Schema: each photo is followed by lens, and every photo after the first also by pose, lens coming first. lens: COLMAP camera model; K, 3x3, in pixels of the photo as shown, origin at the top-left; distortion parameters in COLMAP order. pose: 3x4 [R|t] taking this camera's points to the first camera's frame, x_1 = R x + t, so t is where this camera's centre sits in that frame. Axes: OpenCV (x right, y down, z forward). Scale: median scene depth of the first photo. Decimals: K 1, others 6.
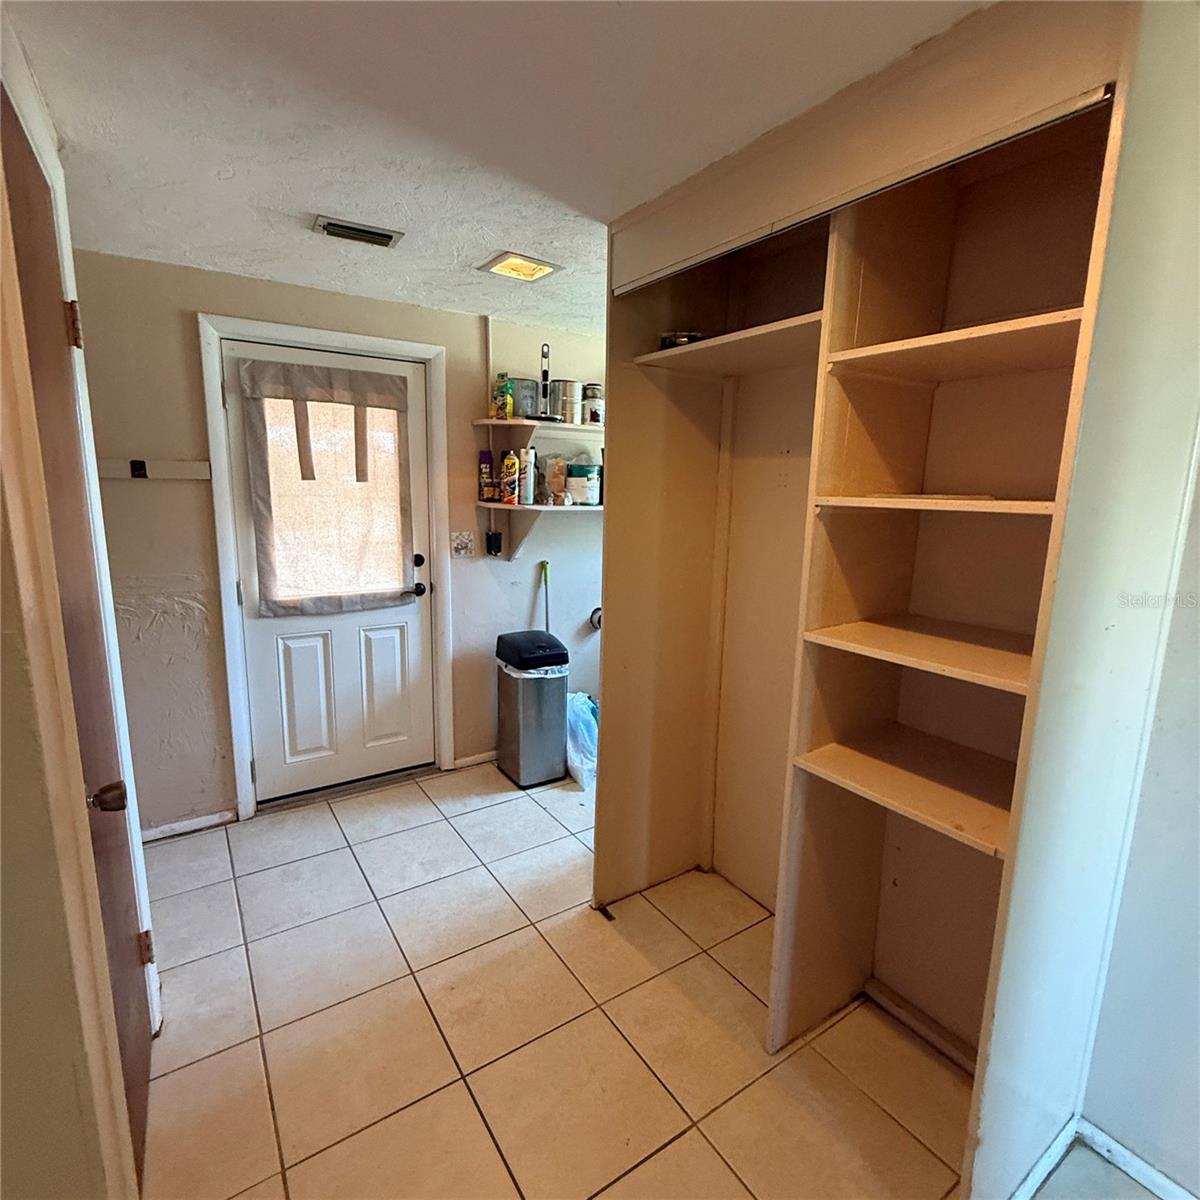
lens RADIAL K [[634.3, 0, 602.9], [0, 634.3, 599.8], [0, 0, 1]] dist [-0.000292, 0.000422]
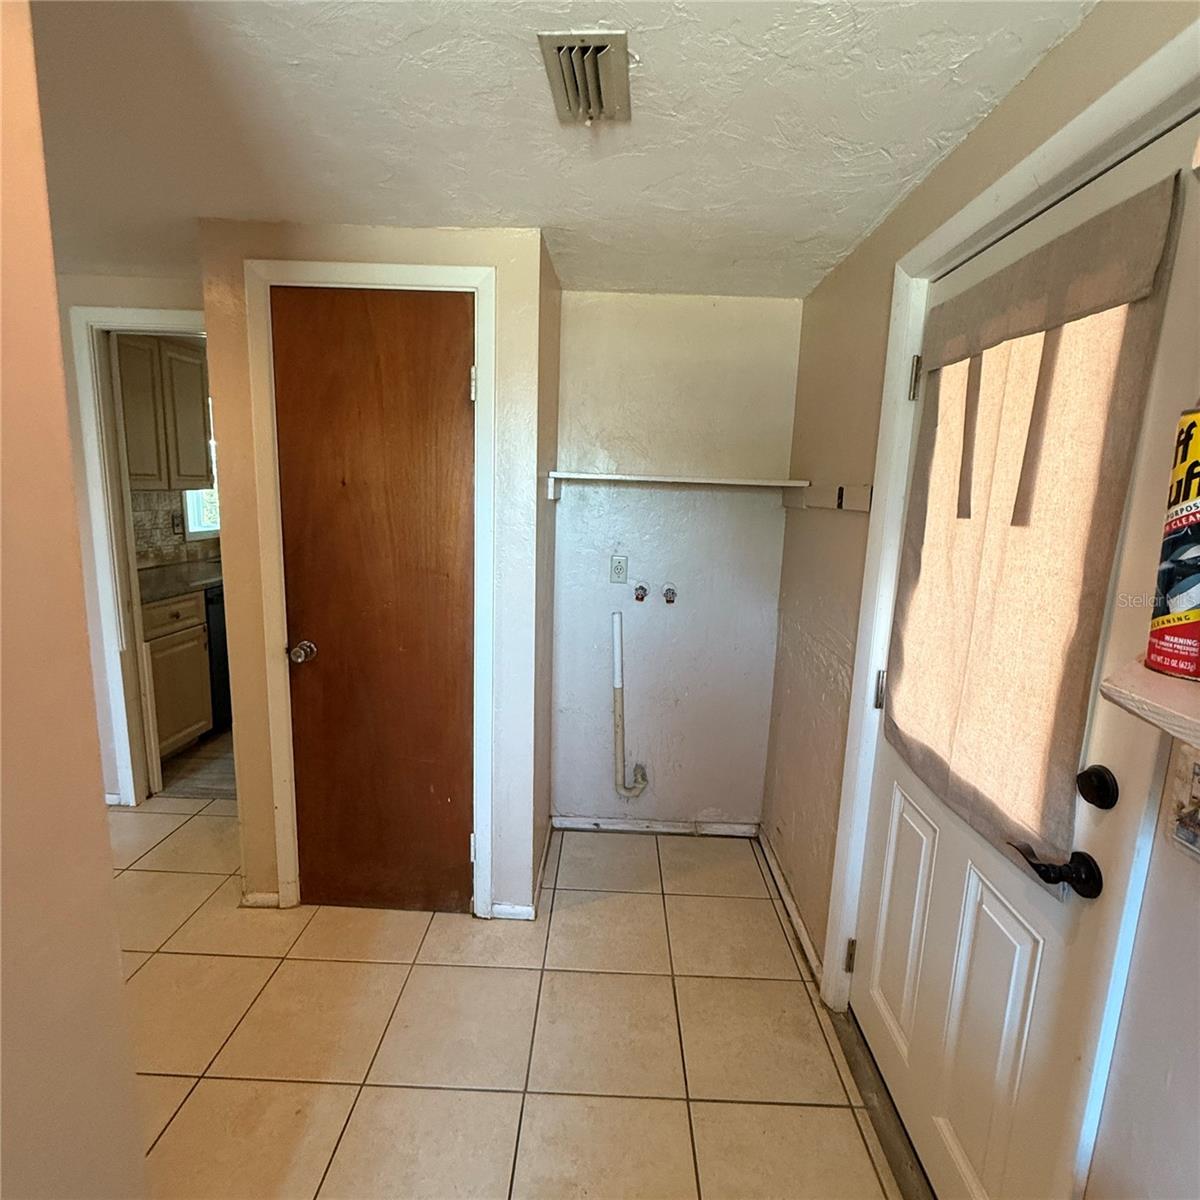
lens RADIAL K [[634.3, 0, 607.4], [0, 634.3, 597.8], [0, 0, 1]] dist [-0.000292, 0.000422]
pose [[-0.567243, 0.092512, -0.818338, 0.089504], [-0.204421, 0.946756, 0.248726, -0.185497], [0.797777, 0.308374, -0.518129, 0.995396]]
